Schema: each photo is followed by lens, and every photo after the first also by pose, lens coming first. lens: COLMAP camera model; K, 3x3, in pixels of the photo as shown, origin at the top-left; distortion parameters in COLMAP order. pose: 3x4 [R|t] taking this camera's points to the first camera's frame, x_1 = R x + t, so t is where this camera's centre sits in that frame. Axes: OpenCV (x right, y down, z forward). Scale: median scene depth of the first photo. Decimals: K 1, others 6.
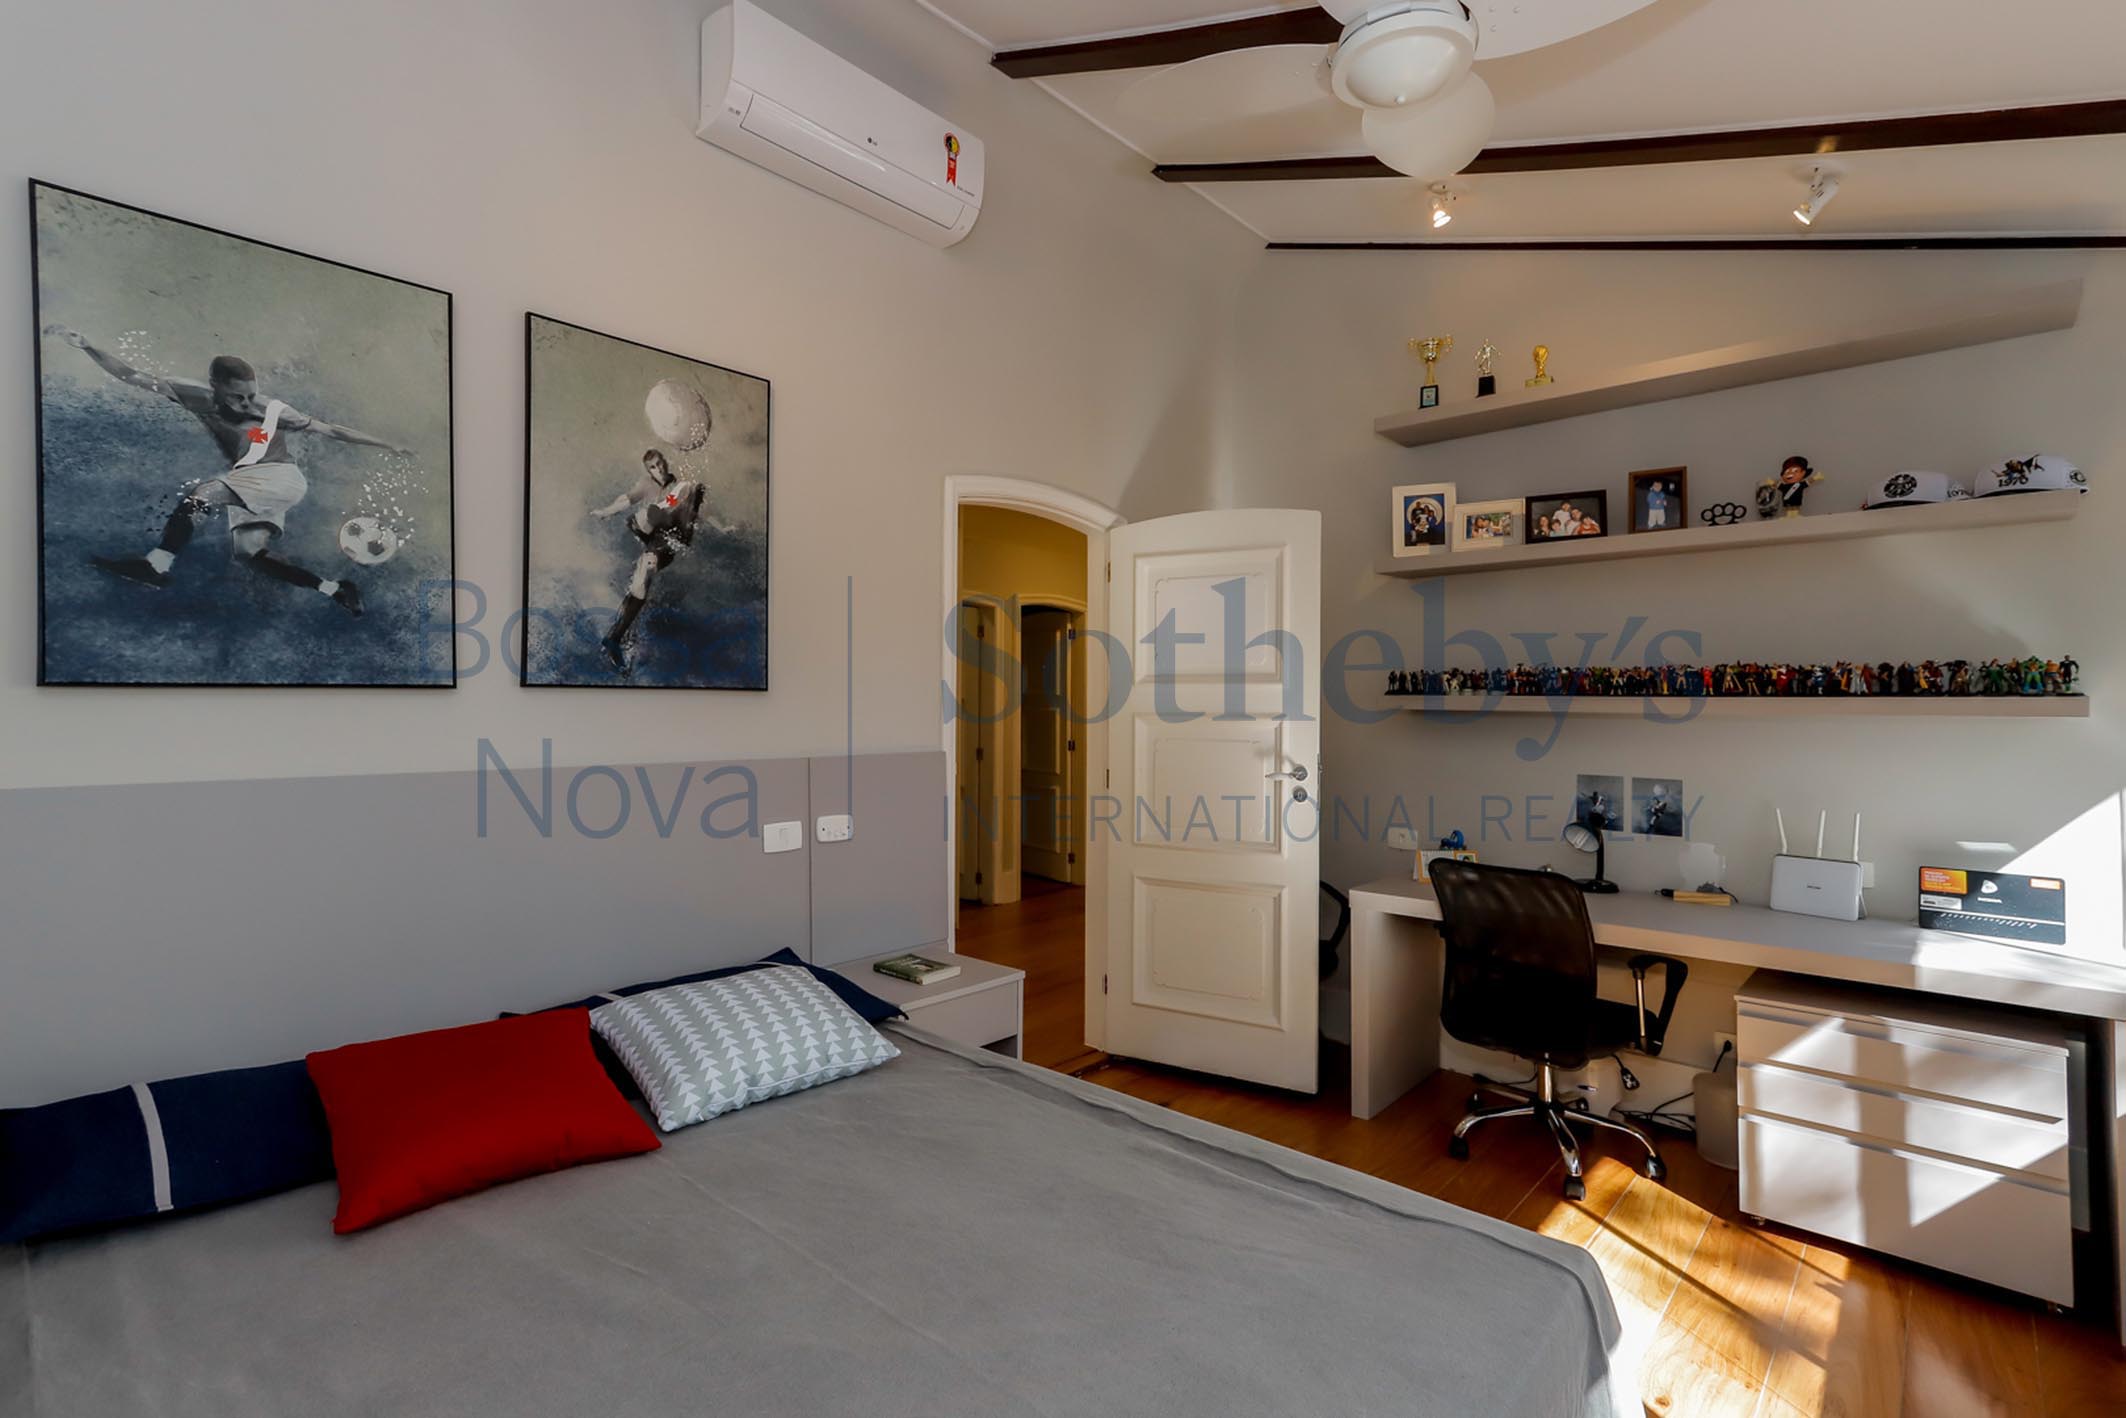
lens RADIAL K [[1012.2, 0, 1055.1], [0, 1012.2, 703.4], [0, 0, 1]] dist [0.013394, 0.001312]
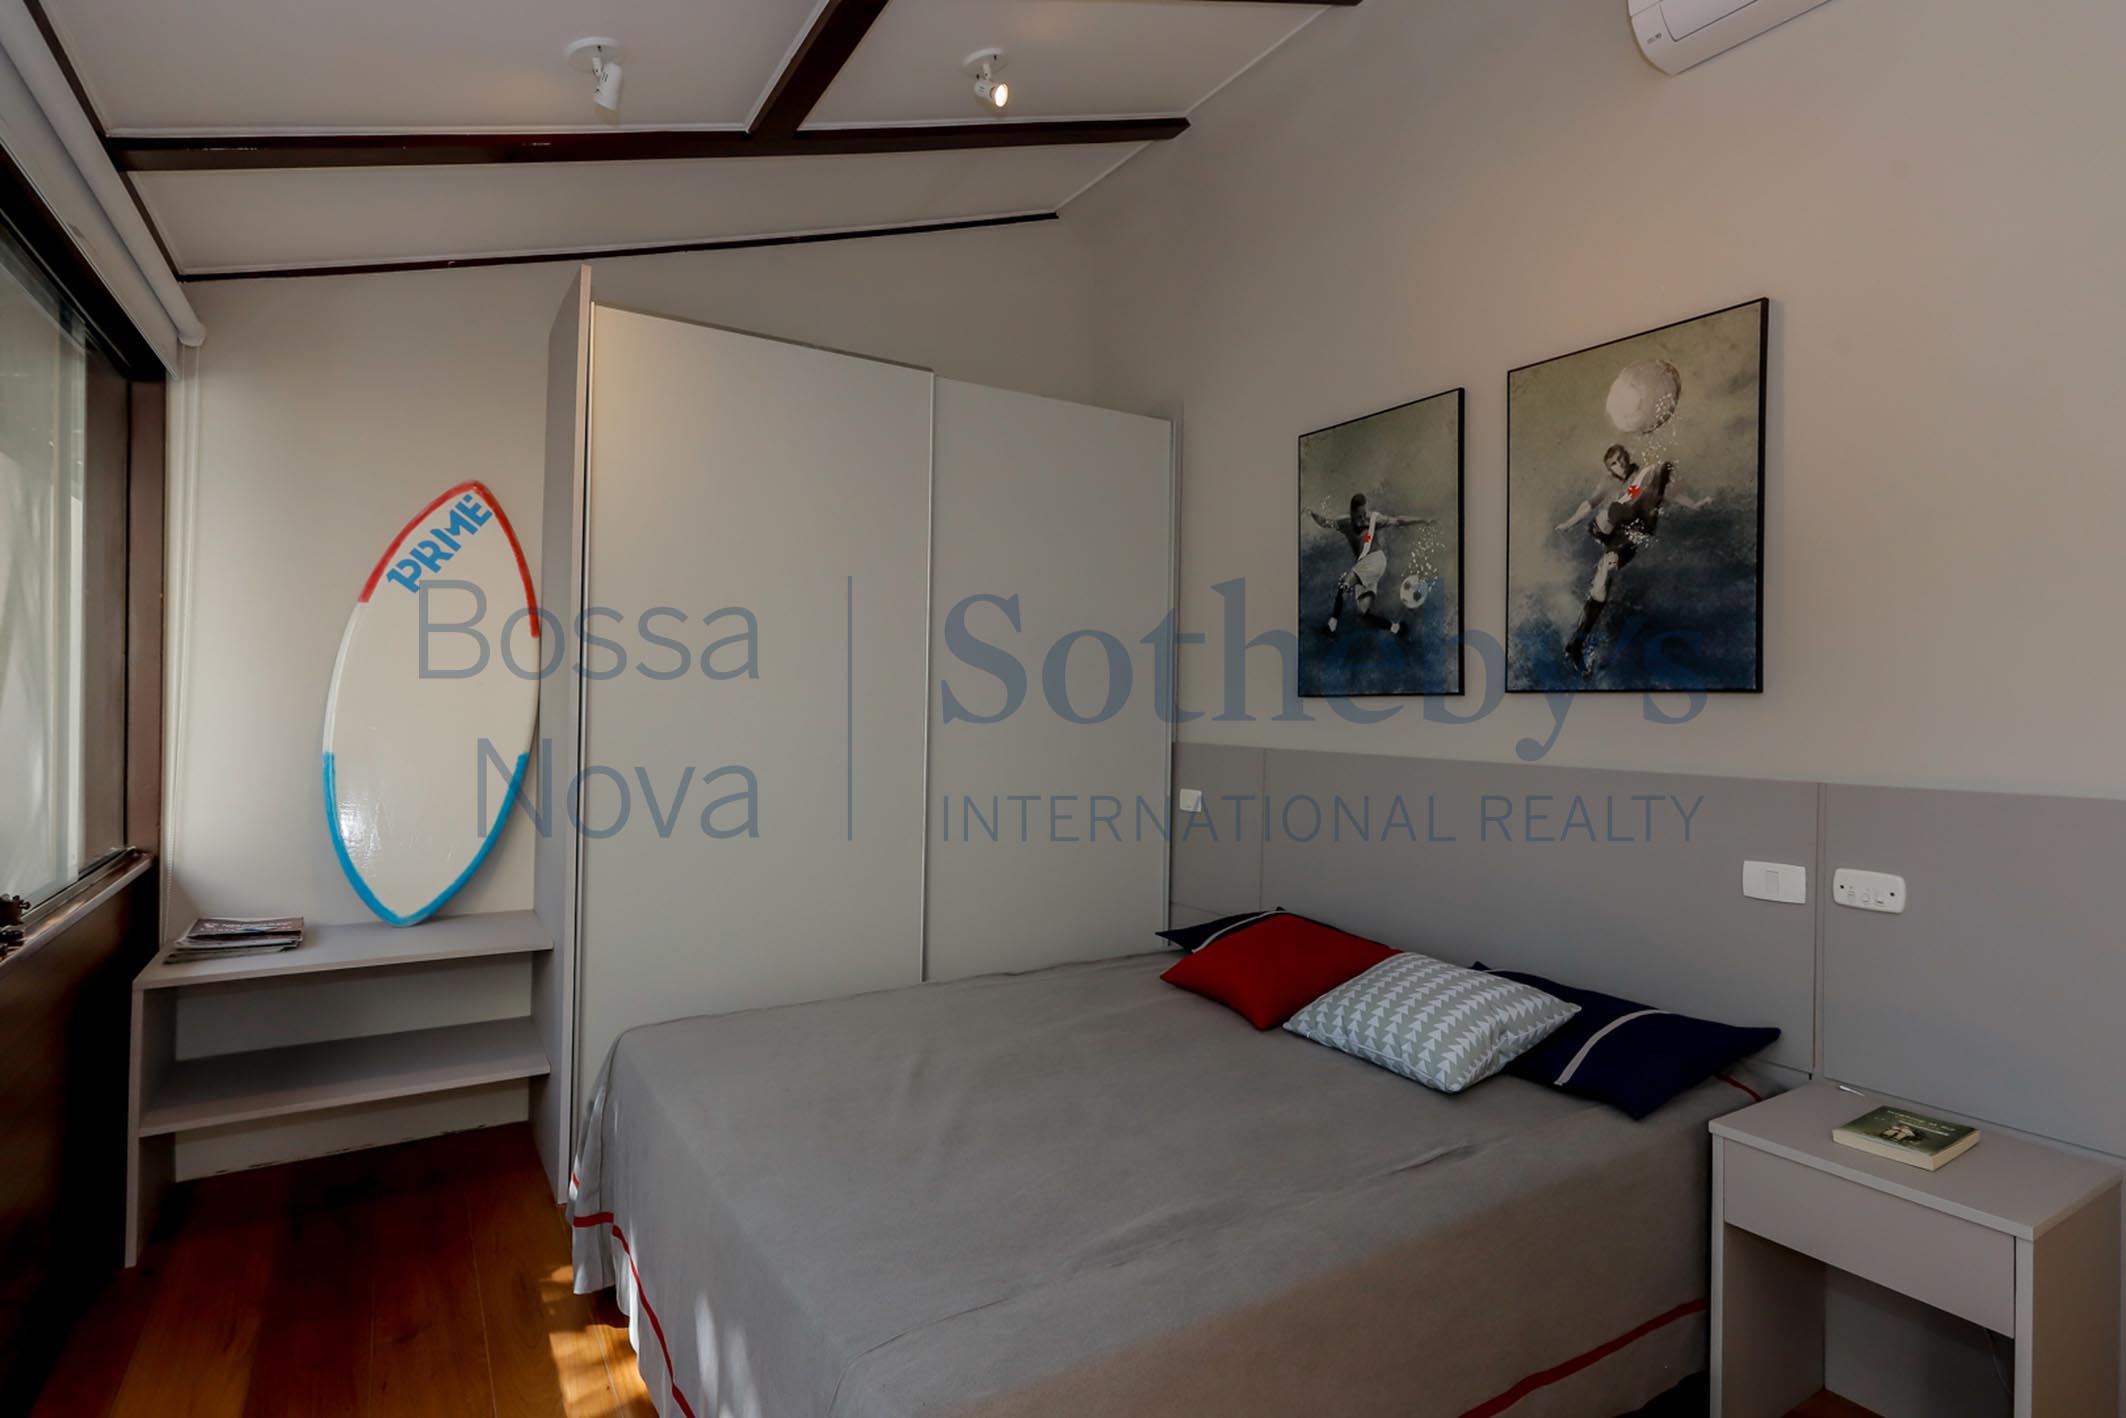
lens RADIAL K [[1034.6, 0, 1091.1], [0, 1034.6, 701.1], [0, 0, 1]] dist [-0.002312, 0.000607]
pose [[-0.247958, -0.006940, -0.968746, 0.697356], [-0.006583, 0.999963, -0.005479, 0.002773], [0.968749, 0.005019, -0.247994, 0.778479]]
